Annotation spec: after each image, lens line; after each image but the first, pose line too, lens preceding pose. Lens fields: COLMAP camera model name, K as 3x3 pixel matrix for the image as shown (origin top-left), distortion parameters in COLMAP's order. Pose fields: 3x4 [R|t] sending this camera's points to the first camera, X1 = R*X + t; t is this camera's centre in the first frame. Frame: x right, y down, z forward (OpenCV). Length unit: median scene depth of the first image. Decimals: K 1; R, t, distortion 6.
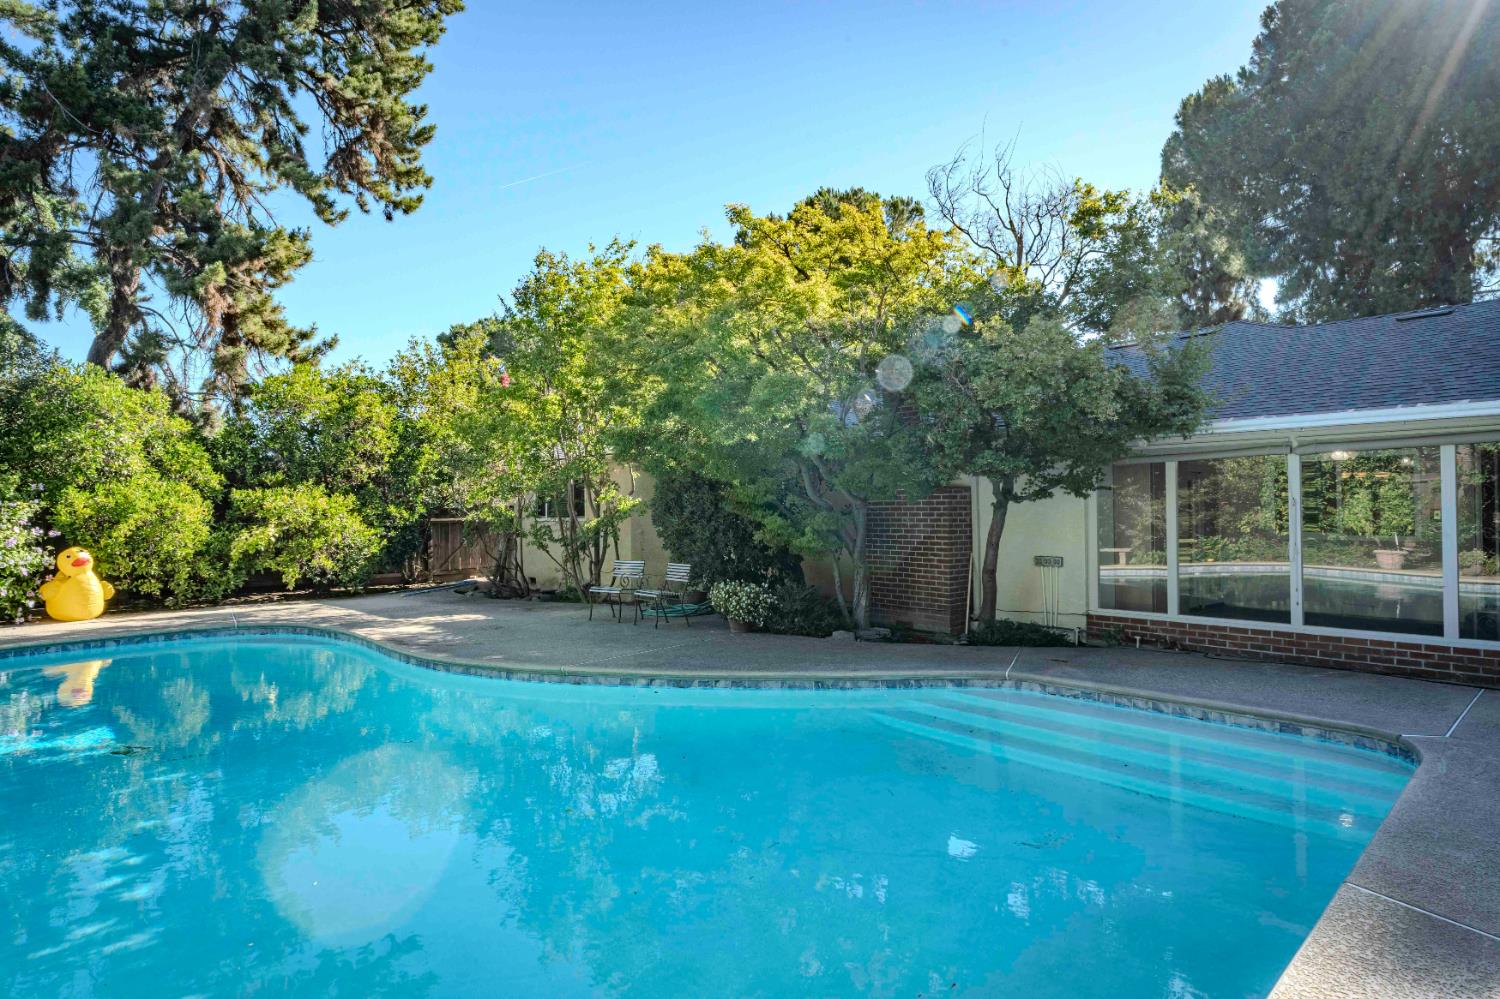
lens RADIAL K [[863.9, 0, 753.2], [0, 863.9, 498.0], [0, 0, 1]] dist [-0.004122, 0.000140]
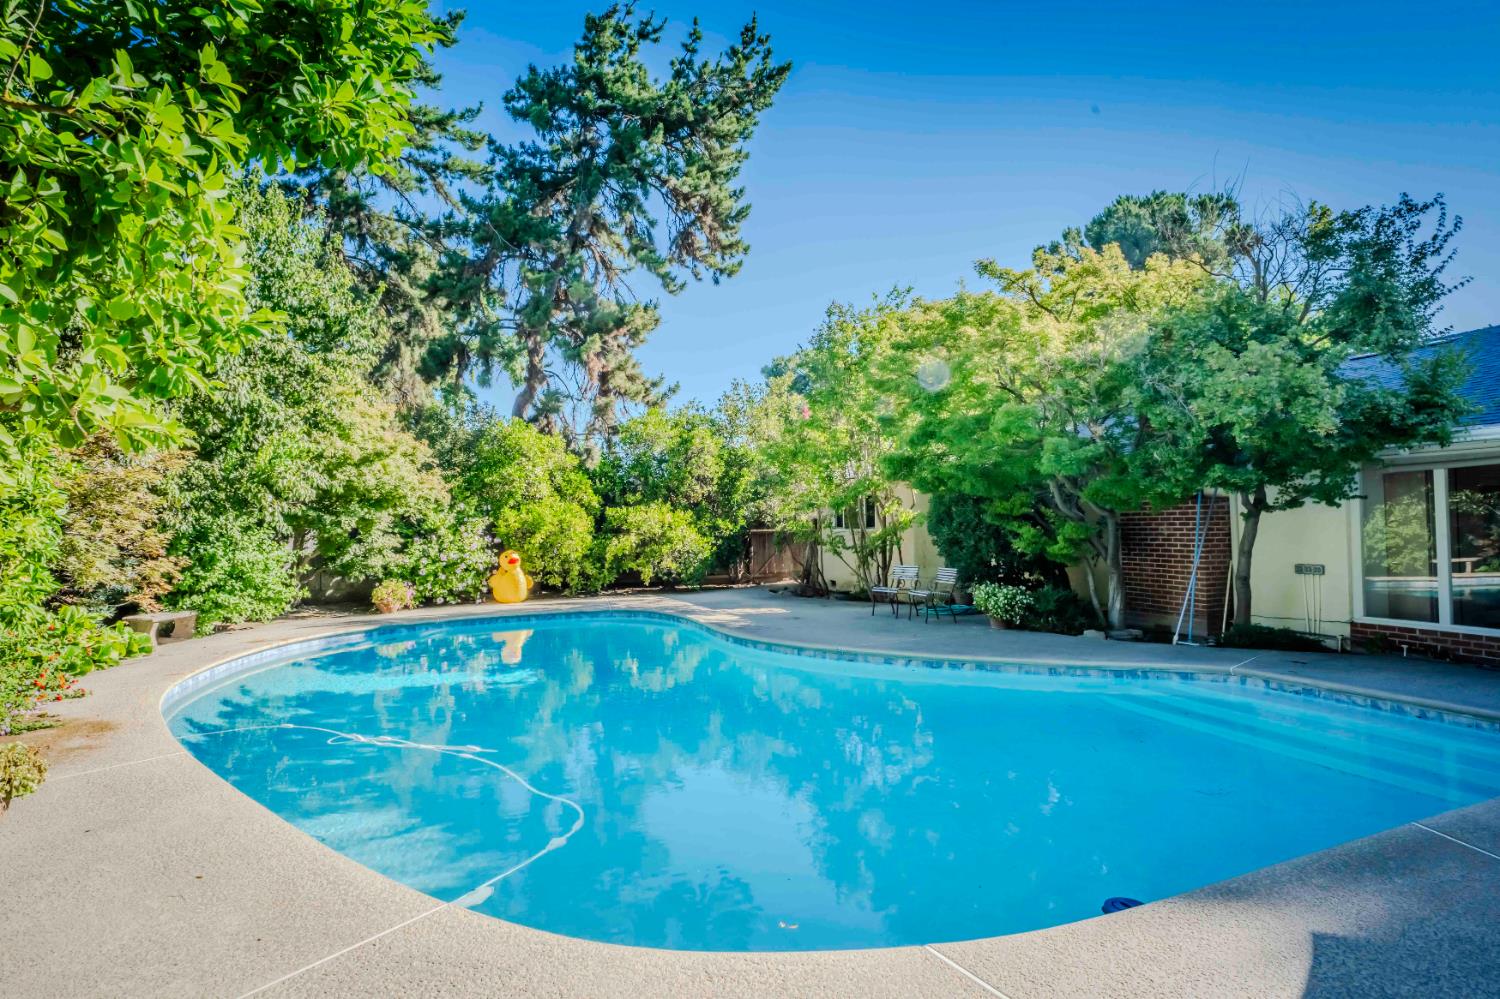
lens RADIAL K [[828.7, 0, 750.7], [0, 828.7, 493.8], [0, 0, 1]] dist [-0.061616, 0.034078]
pose [[0.933218, -0.017661, -0.358877, 0.044673], [0.010536, 0.999707, -0.021801, -0.001032], [0.359157, 0.016564, 0.933130, -0.081087]]
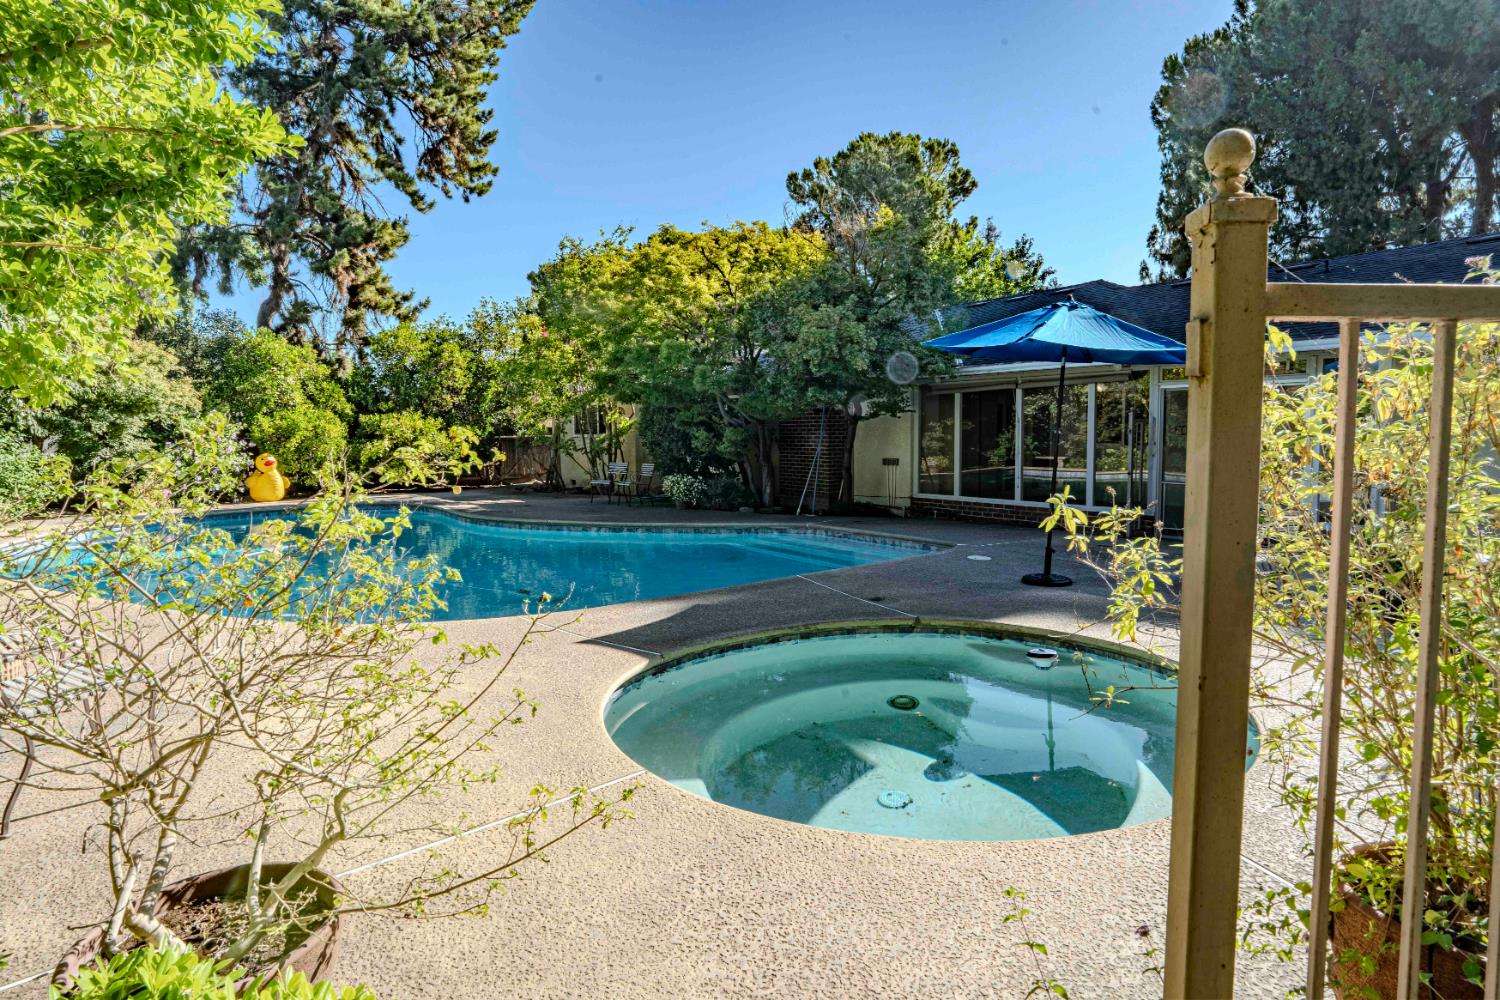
lens RADIAL K [[828.7, 0, 750.7], [0, 828.7, 494.3], [0, 0, 1]] dist [-0.061616, 0.034078]
pose [[0.995127, 0.006086, -0.098415, 0.152736], [0.002672, 0.996062, 0.088619, 0.002653], [0.098567, -0.088450, 0.991192, -0.254315]]
